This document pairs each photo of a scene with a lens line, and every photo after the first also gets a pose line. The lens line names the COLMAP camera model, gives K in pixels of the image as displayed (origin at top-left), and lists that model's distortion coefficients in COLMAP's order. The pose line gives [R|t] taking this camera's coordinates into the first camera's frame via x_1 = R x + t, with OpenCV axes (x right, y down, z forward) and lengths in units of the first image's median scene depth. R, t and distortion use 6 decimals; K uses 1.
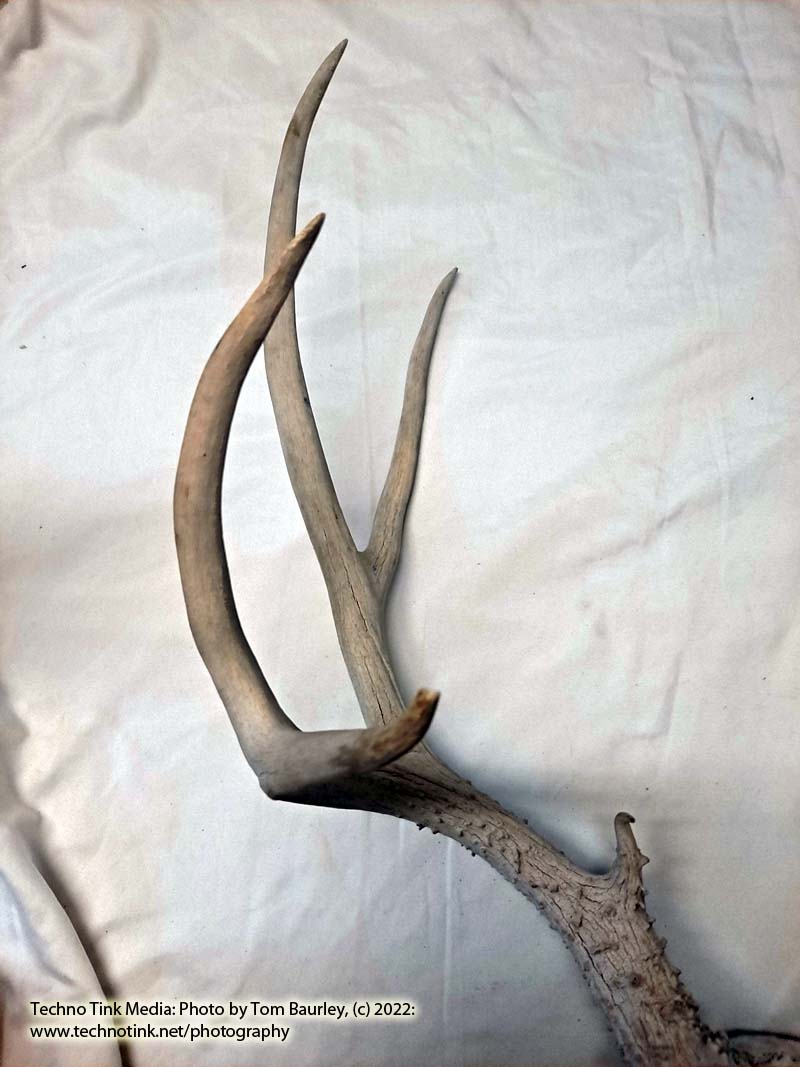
lens RADIAL K [[799.1, 0, 400.0], [0, 799.1, 533.5], [0, 0, 1]] dist [0.008203, -0.008127]
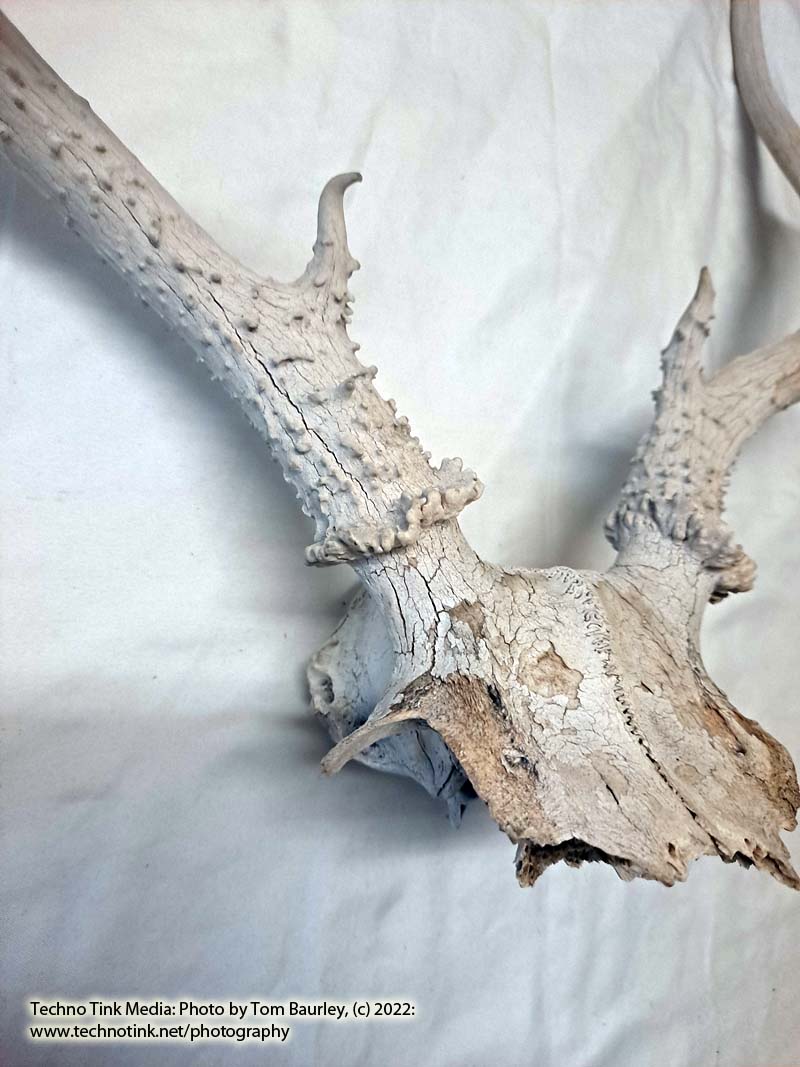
lens RADIAL K [[799.1, 0, 400.0], [0, 799.1, 533.5], [0, 0, 1]] dist [0.008203, -0.008127]
pose [[0.810894, 0.081722, 0.579459, -0.025889], [-0.172653, 0.979533, 0.103467, 0.545796], [-0.559144, -0.183946, 0.808407, 0.405244]]
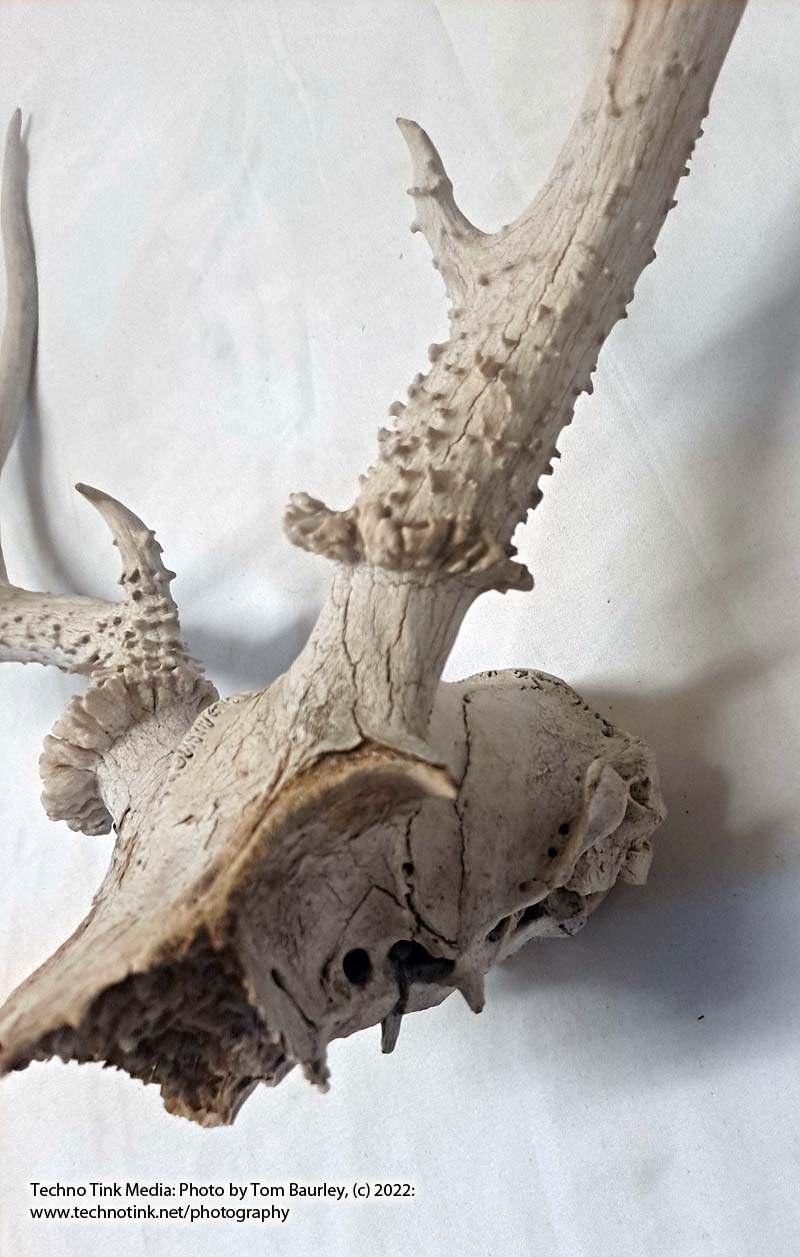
lens RADIAL K [[988.2, 0, 484.7], [0, 988.2, 650.4], [0, 0, 1]] dist [0.005199, -0.000290]
pose [[0.799079, -0.473400, -0.370629, 0.789932], [0.441433, 0.880480, -0.172894, 0.756824], [0.408179, -0.025452, 0.912547, 0.354536]]
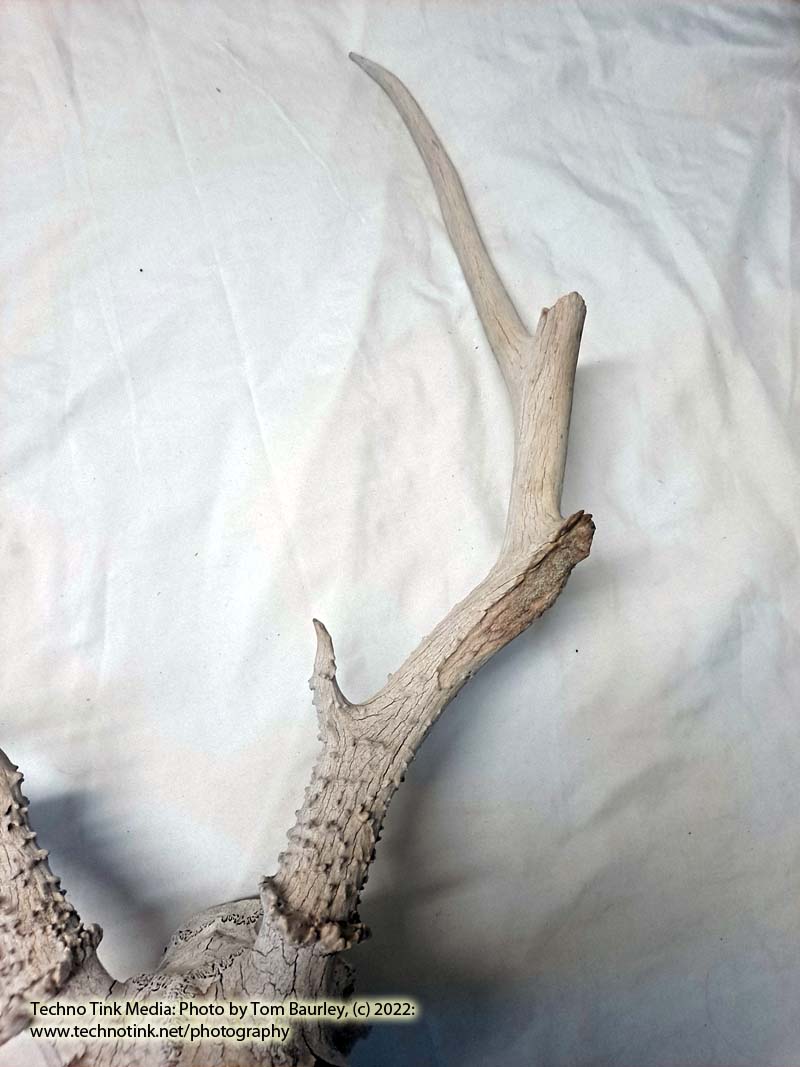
lens RADIAL K [[799.1, 0, 400.0], [0, 799.1, 533.5], [0, 0, 1]] dist [0.008203, -0.008127]
pose [[0.945128, -0.248779, 0.211761, 0.591082], [0.237488, 0.968286, 0.077601, 0.169273], [-0.224351, -0.023052, 0.974236, 0.012223]]
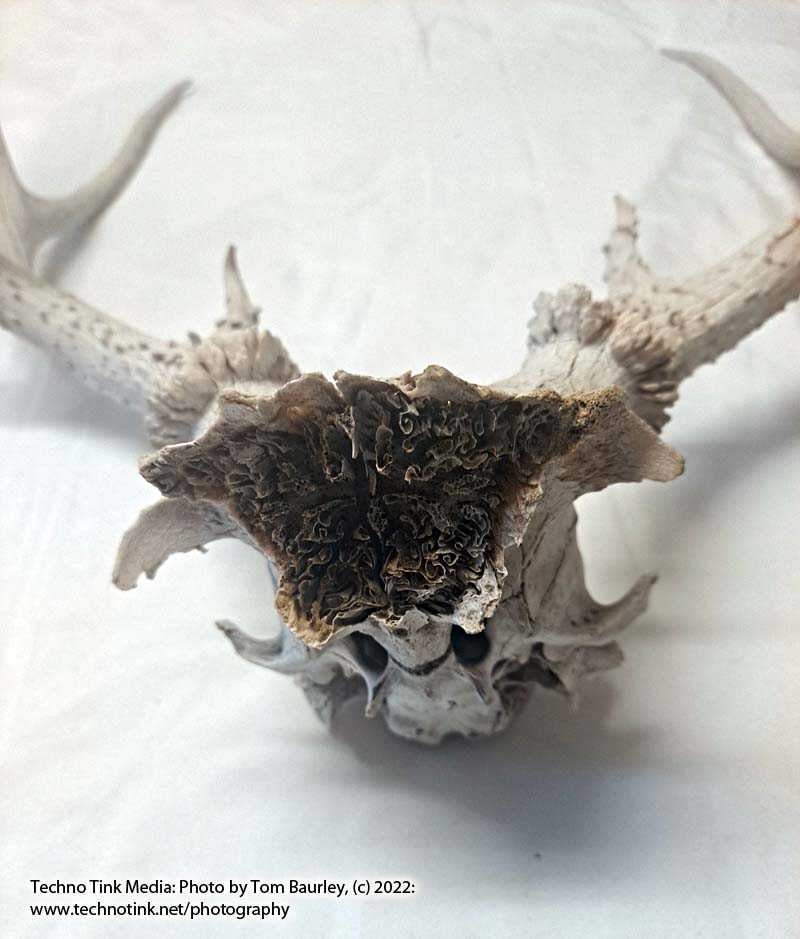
lens RADIAL K [[813.4, 0, 398.9], [0, 813.4, 530.4], [0, 0, 1]] dist [-0.008466, -0.008765]
pose [[0.998927, -0.015864, 0.043520, 0.408417], [0.032243, 0.912687, -0.407386, 0.947031], [-0.033257, 0.408352, 0.912218, 0.331839]]
